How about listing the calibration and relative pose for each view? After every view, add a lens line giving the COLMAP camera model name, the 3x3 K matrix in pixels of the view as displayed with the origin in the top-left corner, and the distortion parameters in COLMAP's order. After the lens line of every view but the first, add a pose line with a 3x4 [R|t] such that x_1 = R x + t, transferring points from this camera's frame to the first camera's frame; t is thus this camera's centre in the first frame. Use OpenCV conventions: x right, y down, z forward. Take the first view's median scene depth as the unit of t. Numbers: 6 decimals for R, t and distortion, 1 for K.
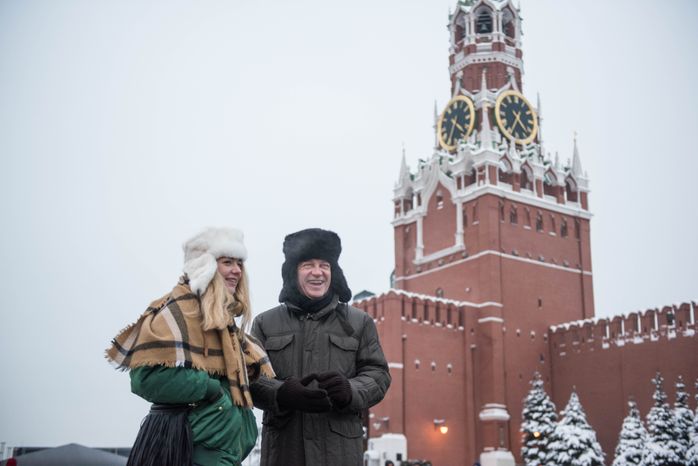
lens RADIAL K [[899.4, 0, 349.0], [0, 899.4, 233.0], [0, 0, 1]] dist [0.110909, 0.062226]
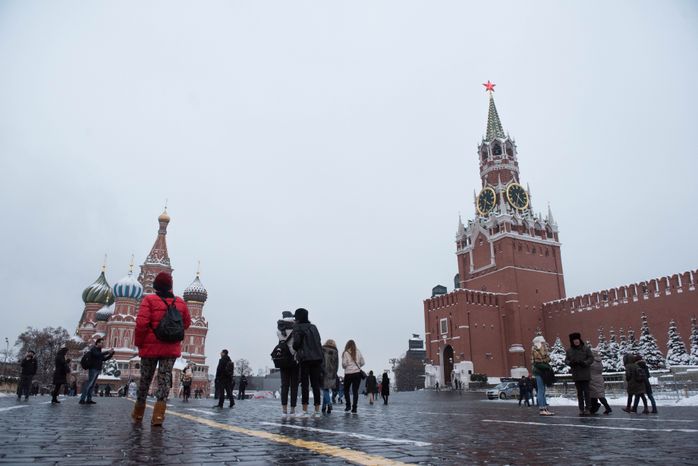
lens RADIAL K [[485.6, 0, 349.0], [0, 485.6, 233.0], [0, 0, 1]] dist [-0.039816, -0.006415]
pose [[0.987952, -0.057807, -0.143560, -0.031464], [0.052067, 0.997699, -0.043422, -0.023280], [0.145740, 0.035424, 0.988689, -0.089475]]
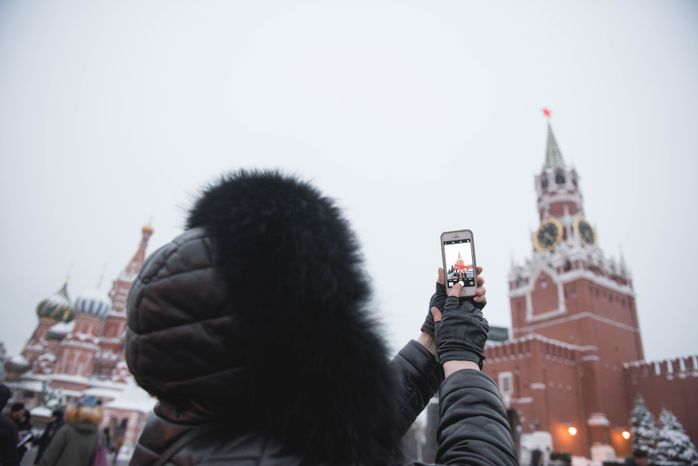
lens RADIAL K [[476.1, 0, 349.0], [0, 476.1, 233.0], [0, 0, 1]] dist [-0.052874, -0.001880]
pose [[0.995485, 0.030606, -0.089852, -0.174871], [-0.045038, 0.985552, -0.163278, 0.031461], [0.083557, 0.166587, 0.982480, 0.134248]]
